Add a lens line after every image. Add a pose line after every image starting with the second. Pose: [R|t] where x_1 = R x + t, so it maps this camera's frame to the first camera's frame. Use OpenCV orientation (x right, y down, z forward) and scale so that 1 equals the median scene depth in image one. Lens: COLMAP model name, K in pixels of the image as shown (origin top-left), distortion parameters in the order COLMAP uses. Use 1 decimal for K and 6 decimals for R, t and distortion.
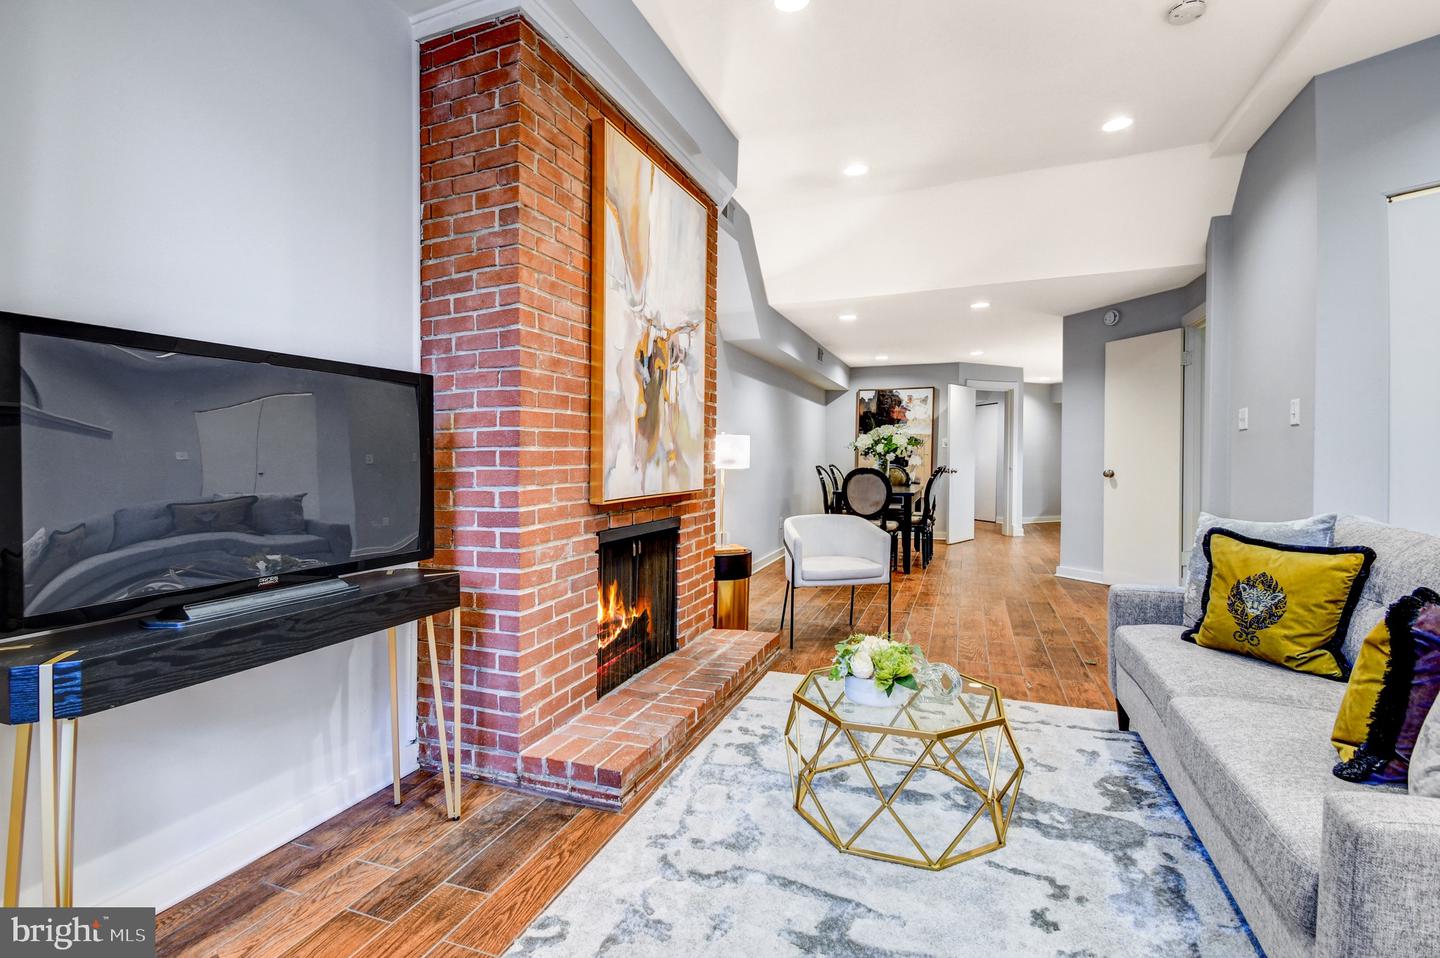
lens RADIAL K [[646.4, 0, 722.3], [0, 646.4, 475.7], [0, 0, 1]] dist [0.002662, -0.006322]
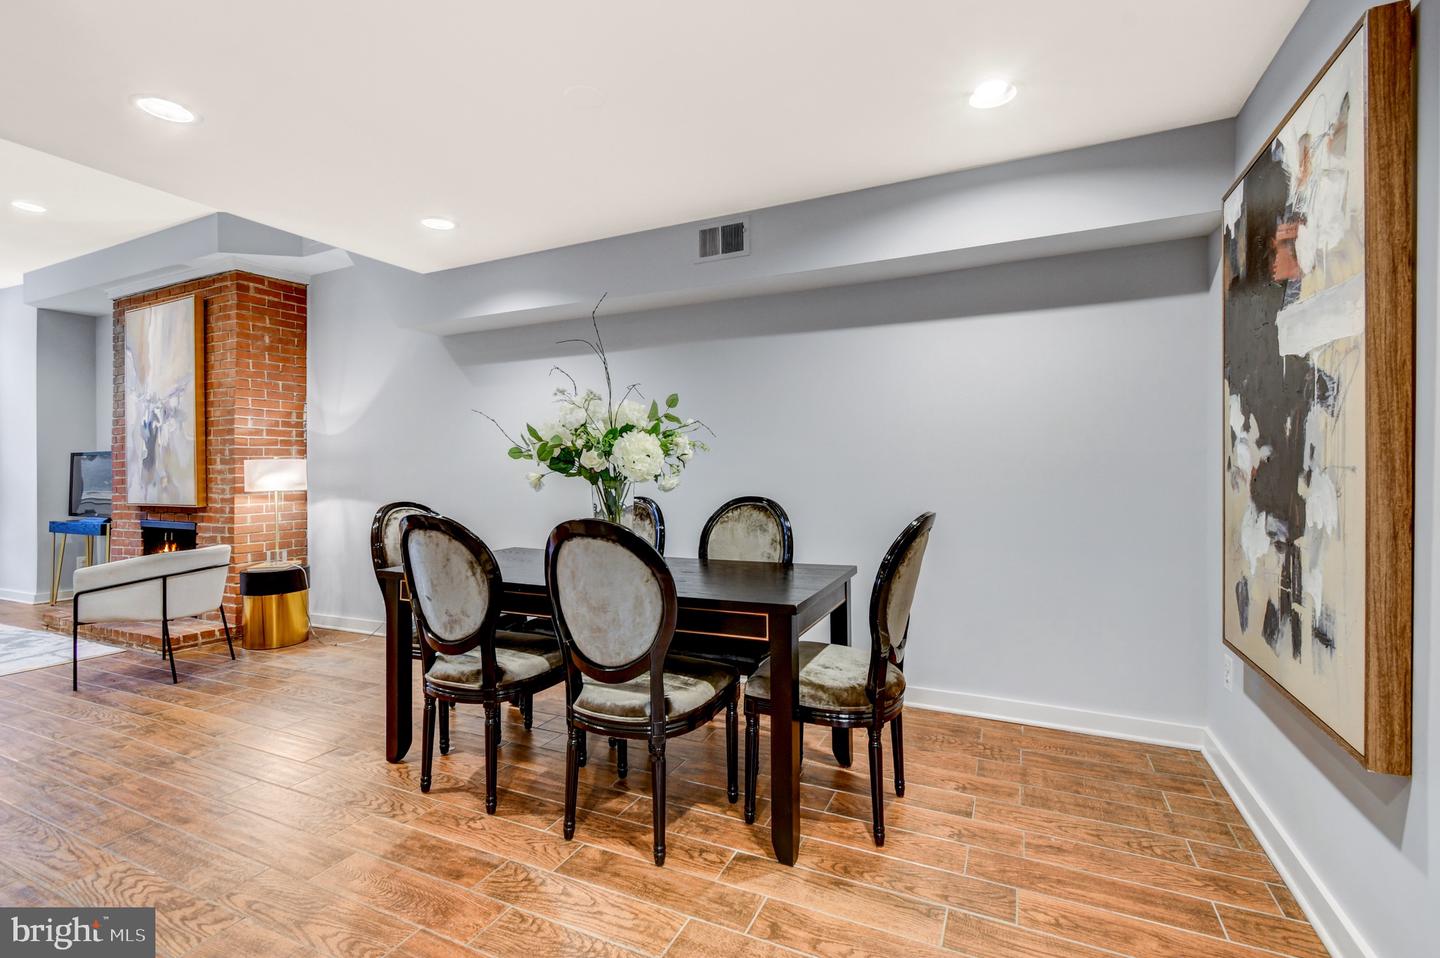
lens RADIAL K [[638.8, 0, 722.5], [0, 638.8, 465.6], [0, 0, 1]] dist [-0.000034, -0.000363]
pose [[-0.067902, -0.004587, -0.997681, 1.431111], [-0.018861, 0.999817, -0.003313, -0.091269], [0.997514, 0.018593, -0.067976, 2.575281]]
